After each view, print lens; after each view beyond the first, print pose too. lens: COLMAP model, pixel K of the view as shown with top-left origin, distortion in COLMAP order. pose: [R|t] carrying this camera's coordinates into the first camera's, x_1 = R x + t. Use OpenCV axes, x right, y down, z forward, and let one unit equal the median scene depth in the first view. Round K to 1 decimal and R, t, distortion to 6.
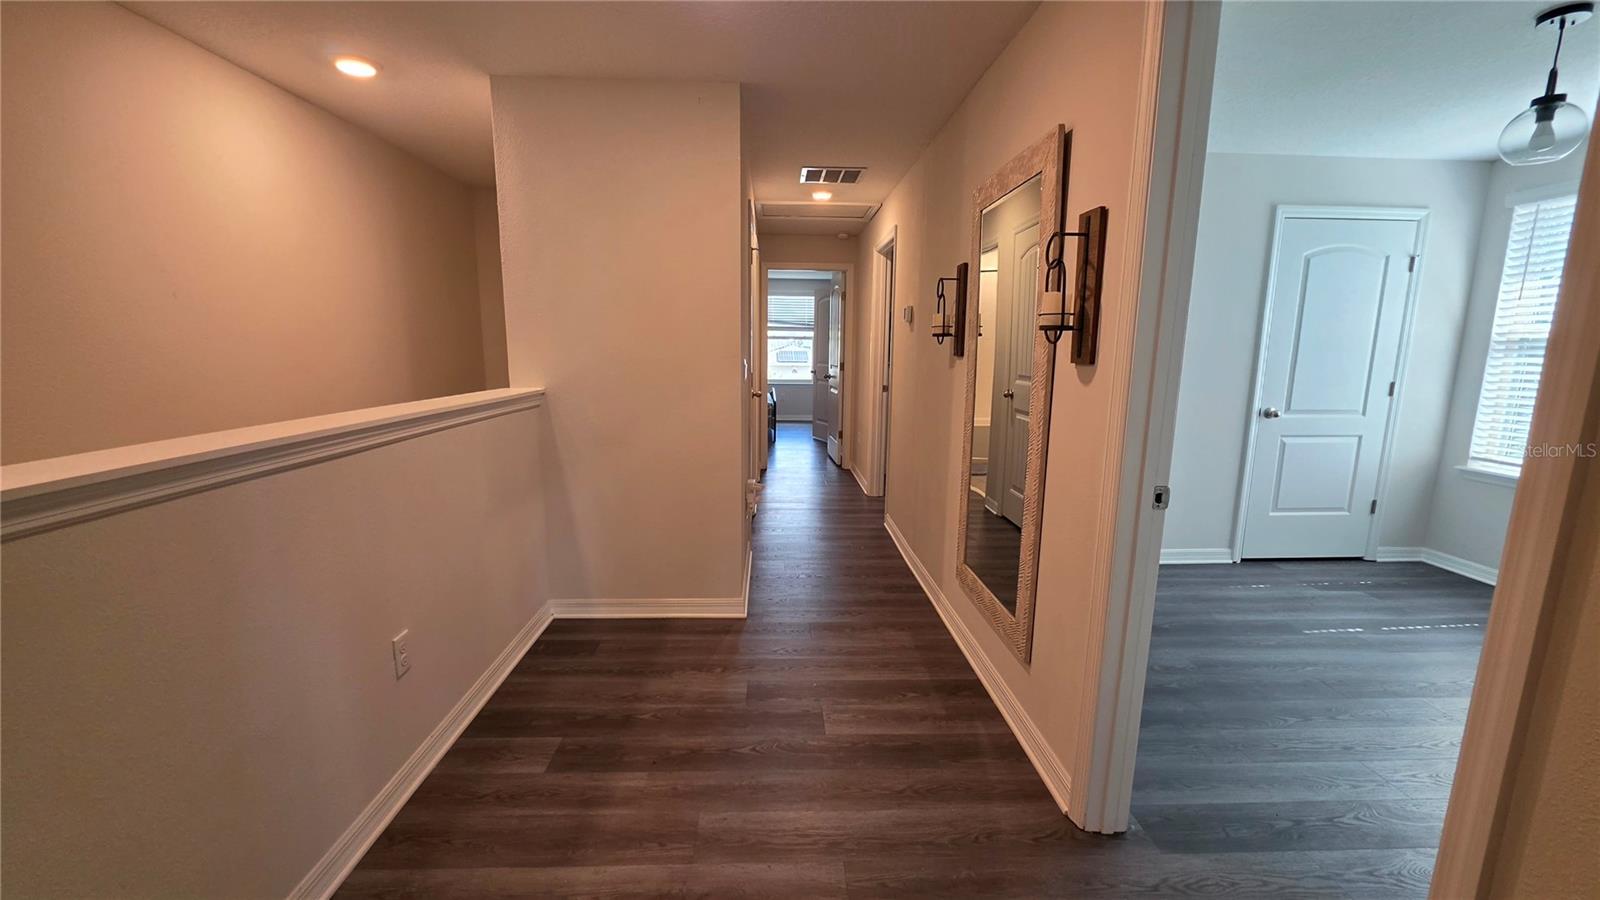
lens RADIAL K [[639.1, 0, 802.2], [0, 639.1, 451.4], [0, 0, 1]] dist [-0.005506, 0.000850]
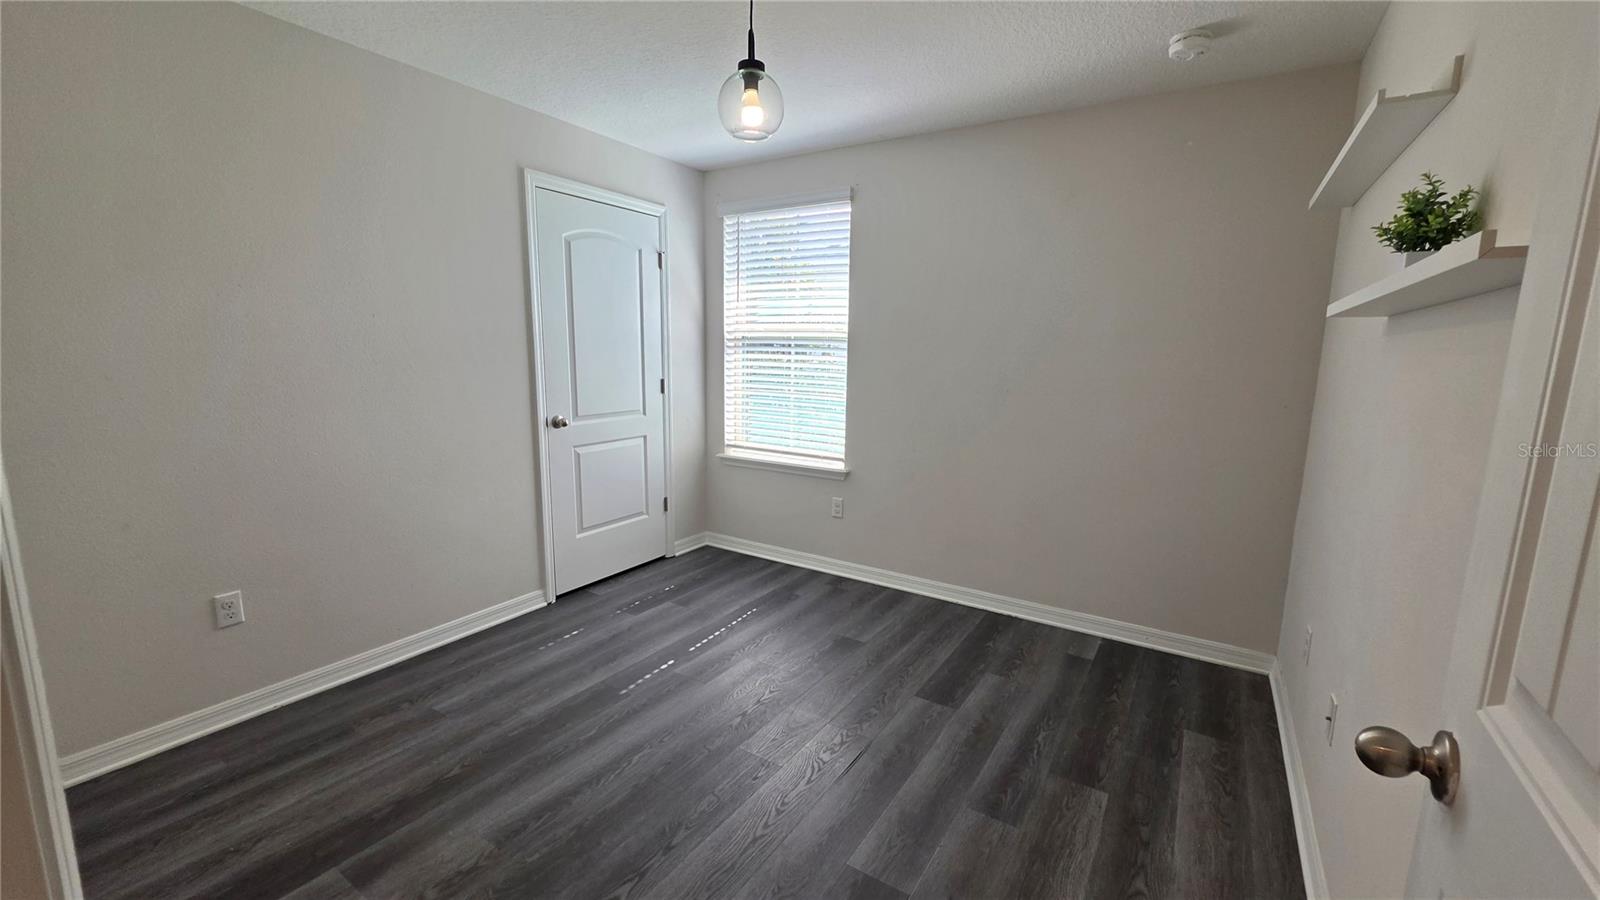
lens RADIAL K [[639.1, 0, 802.7], [0, 639.1, 448.3], [0, 0, 1]] dist [-0.005506, 0.000850]
pose [[0.571619, -0.128371, 0.810415, 0.242303], [0.127961, 0.989548, 0.066490, -0.042406], [-0.810480, 0.065694, 0.582071, 0.260915]]
